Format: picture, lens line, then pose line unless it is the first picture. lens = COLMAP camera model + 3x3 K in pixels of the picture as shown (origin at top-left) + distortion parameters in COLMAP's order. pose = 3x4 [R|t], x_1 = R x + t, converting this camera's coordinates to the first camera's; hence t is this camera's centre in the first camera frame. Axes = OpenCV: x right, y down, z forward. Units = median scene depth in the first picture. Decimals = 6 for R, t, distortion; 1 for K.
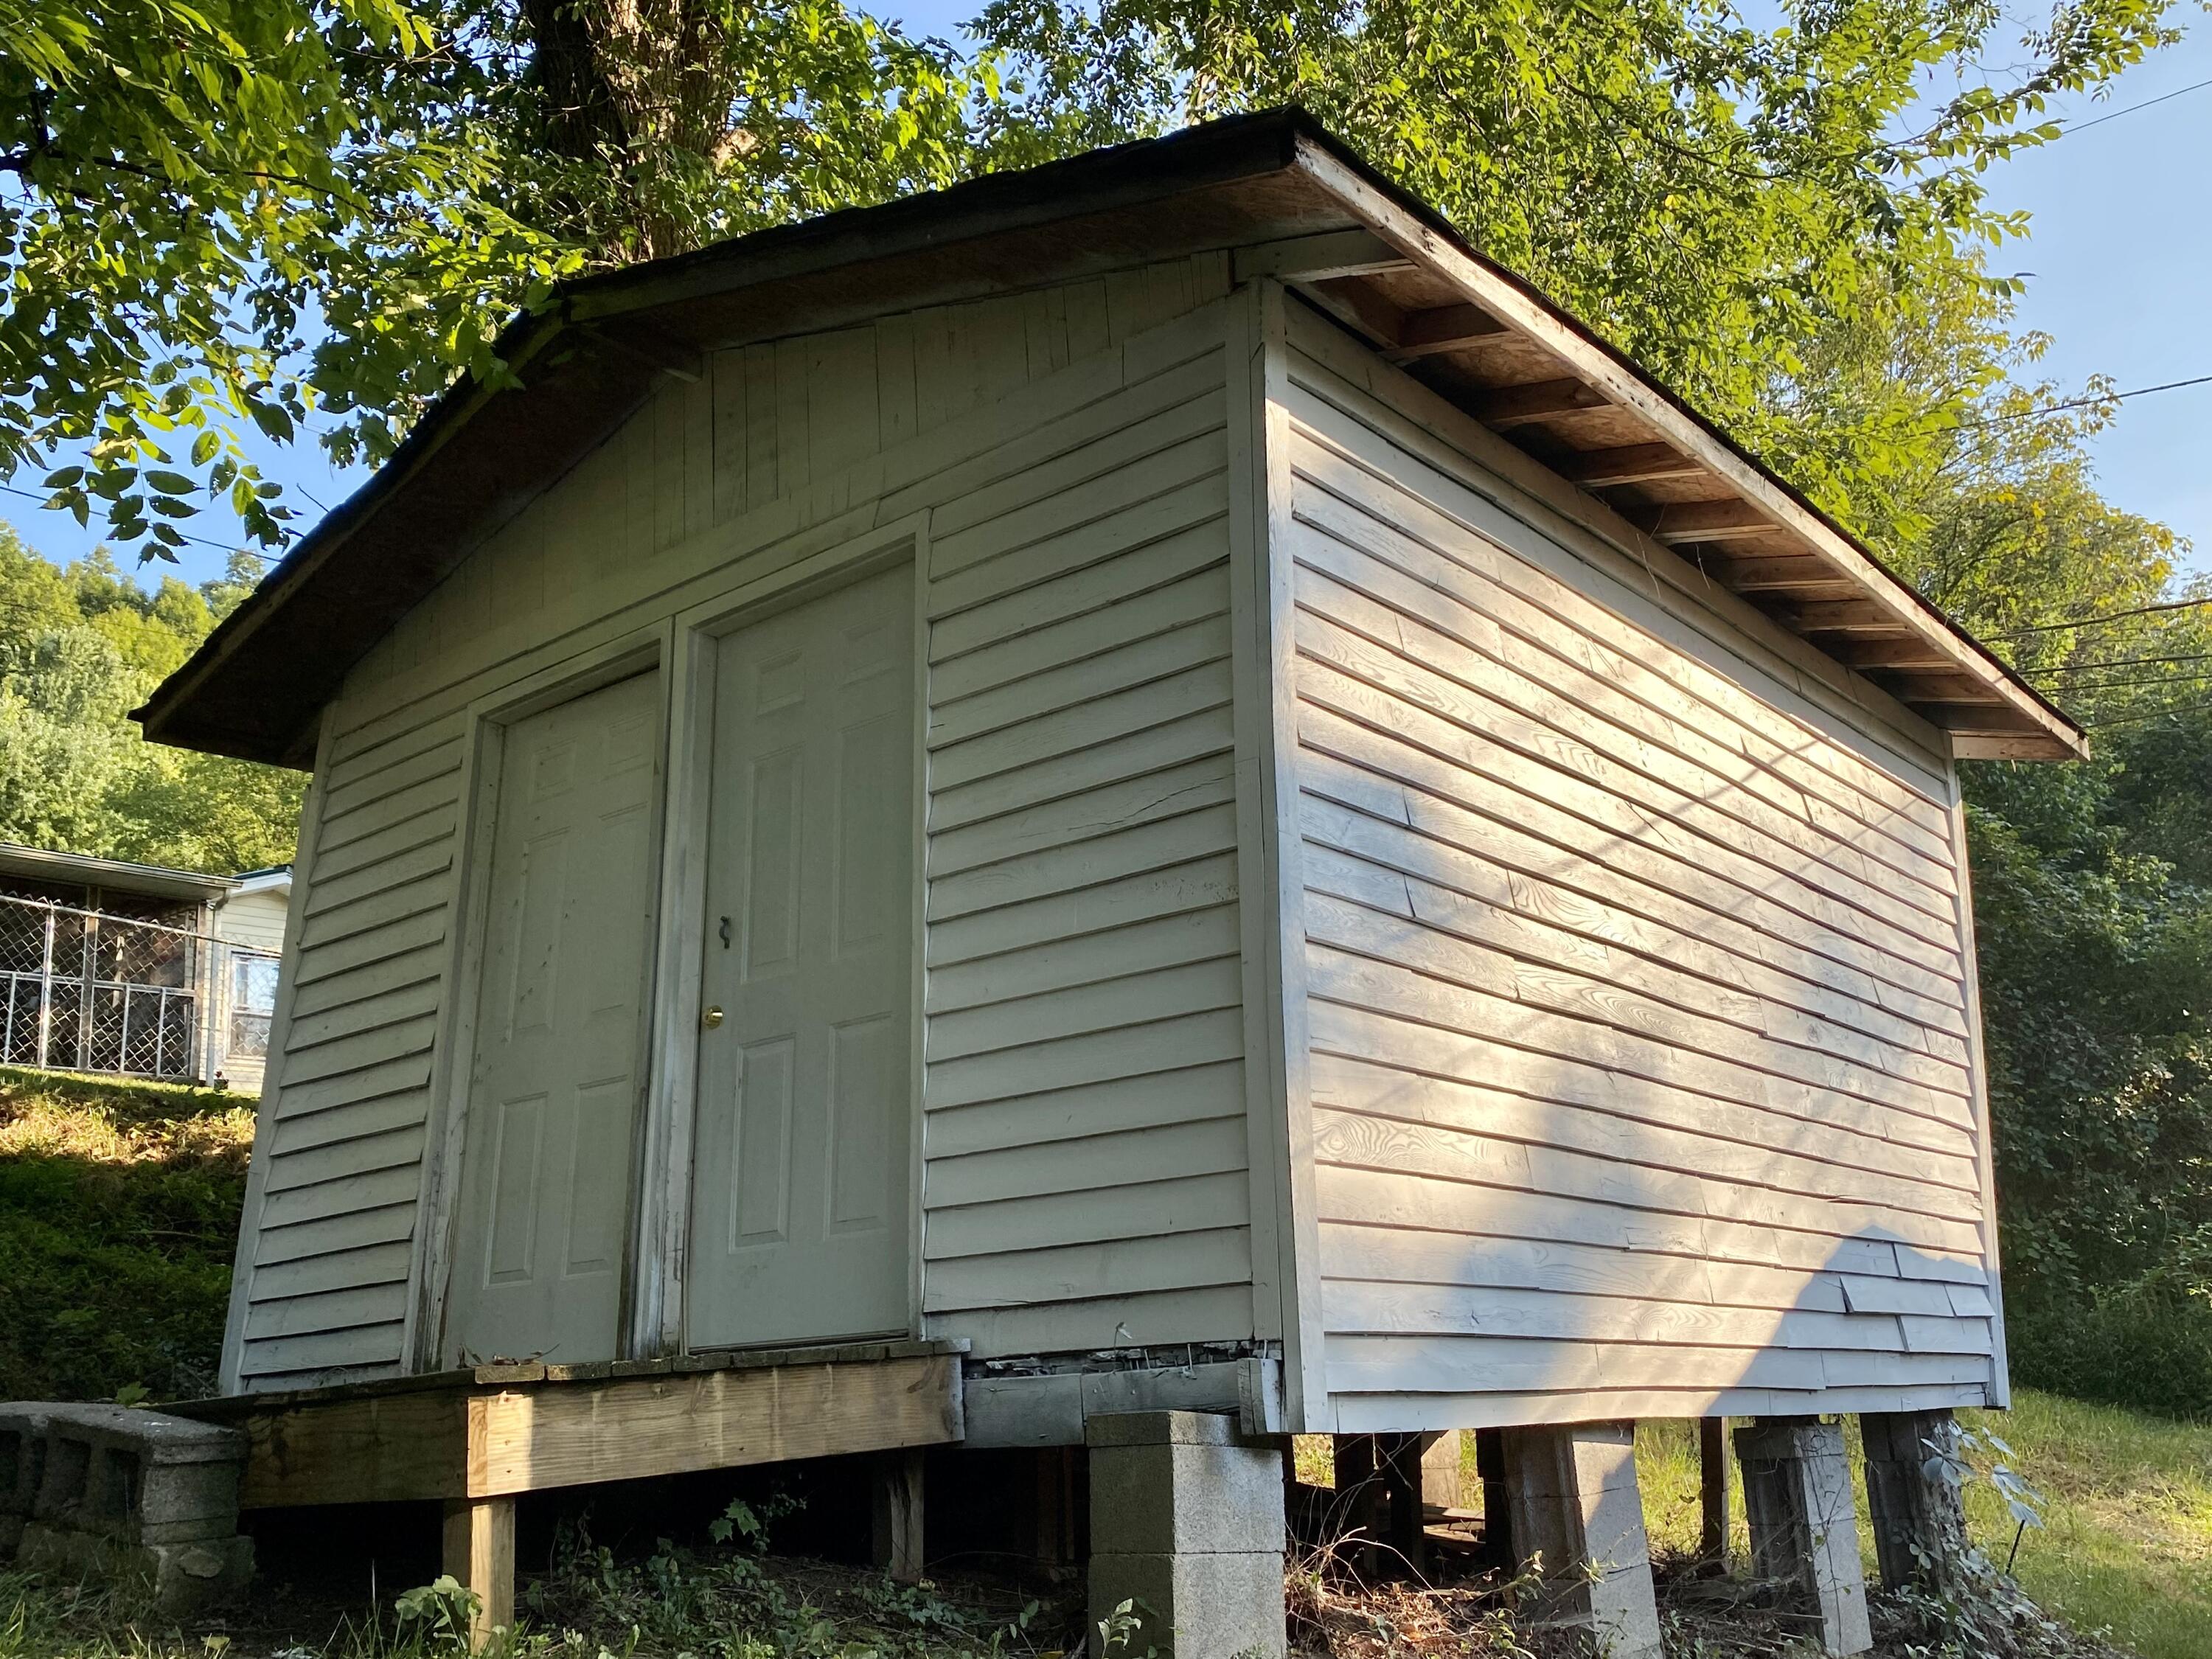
lens RADIAL K [[1989.7, 0, 1106.0], [0, 1989.7, 829.5], [0, 0, 1]] dist [0.170689, -0.409021]
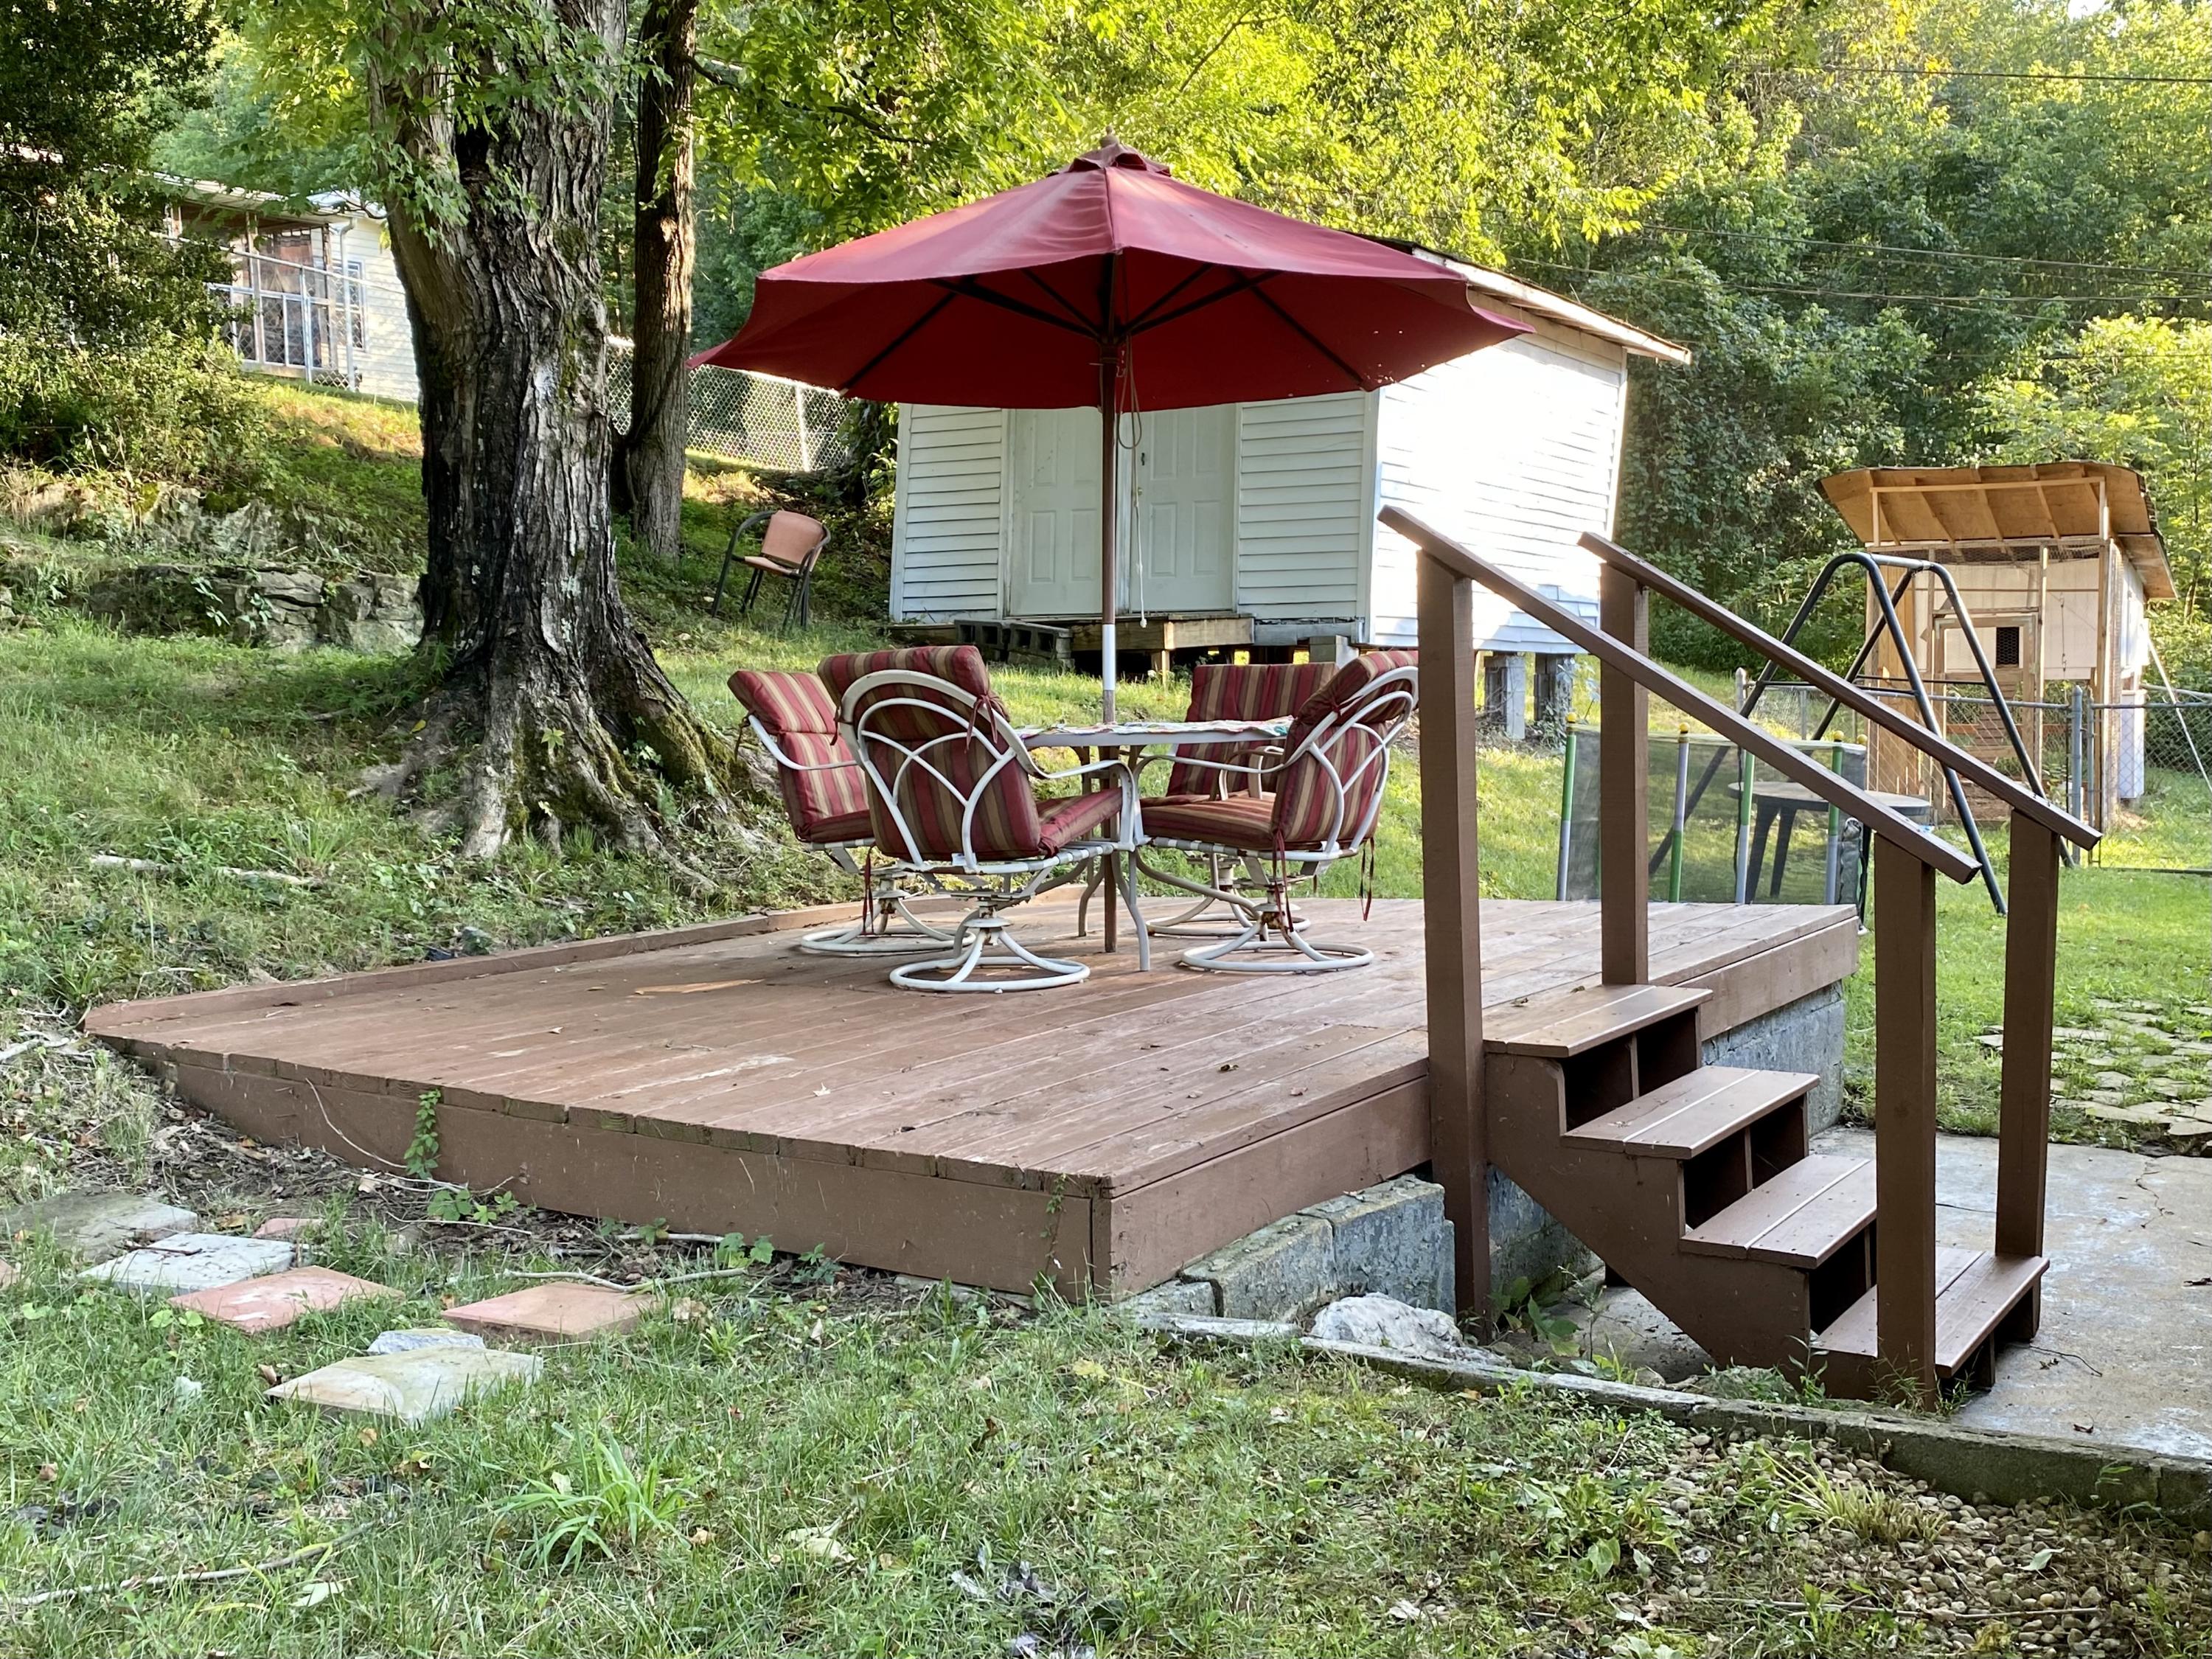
lens RADIAL K [[2160.0, 0, 1106.0], [0, 2160.0, 829.5], [0, 0, 1]] dist [-0.000725, 0.000722]
pose [[0.991792, 0.028574, 0.124628, -0.502150], [-0.069892, 0.937356, 0.341290, -0.398323], [-0.107069, -0.347199, 0.931659, -1.577628]]
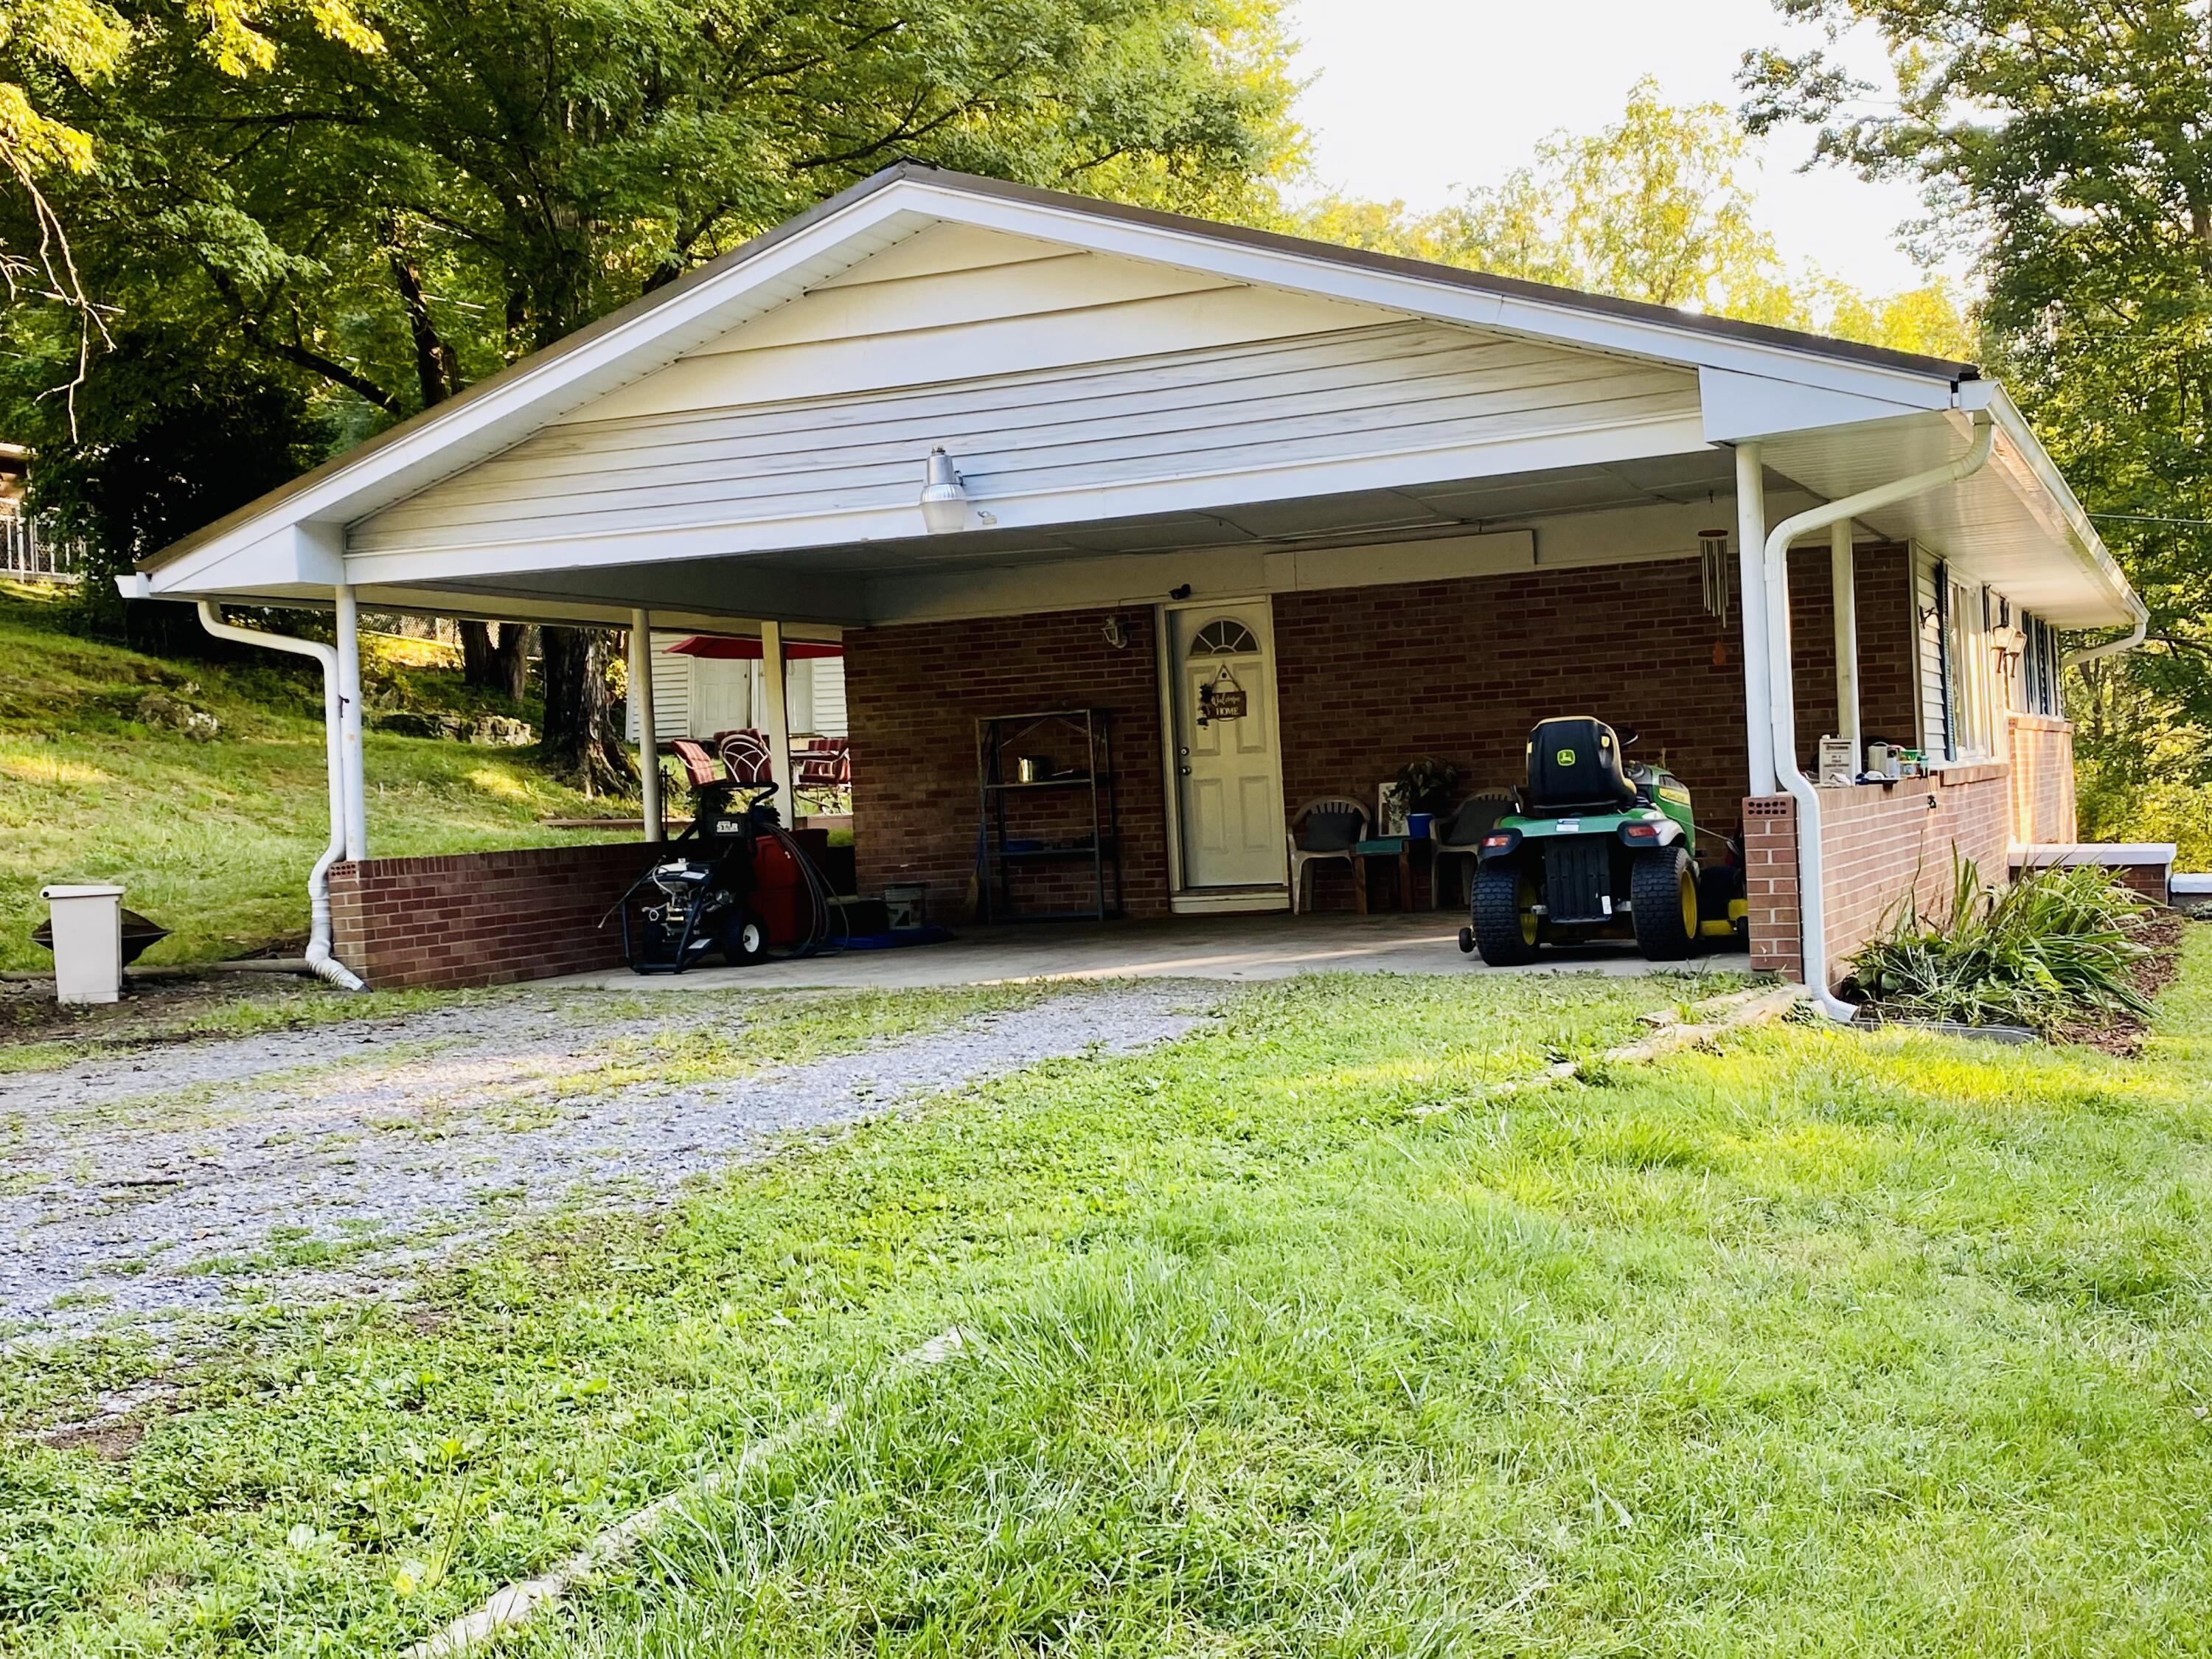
lens RADIAL K [[2686.9, 0, 1106.0], [0, 2686.9, 829.5], [0, 0, 1]] dist [0.003084, 0.002430]
pose [[0.953749, -0.000817, 0.300602, -2.132824], [-0.081806, 0.961549, 0.262166, -2.206385], [-0.289257, -0.274632, 0.917010, -9.191215]]
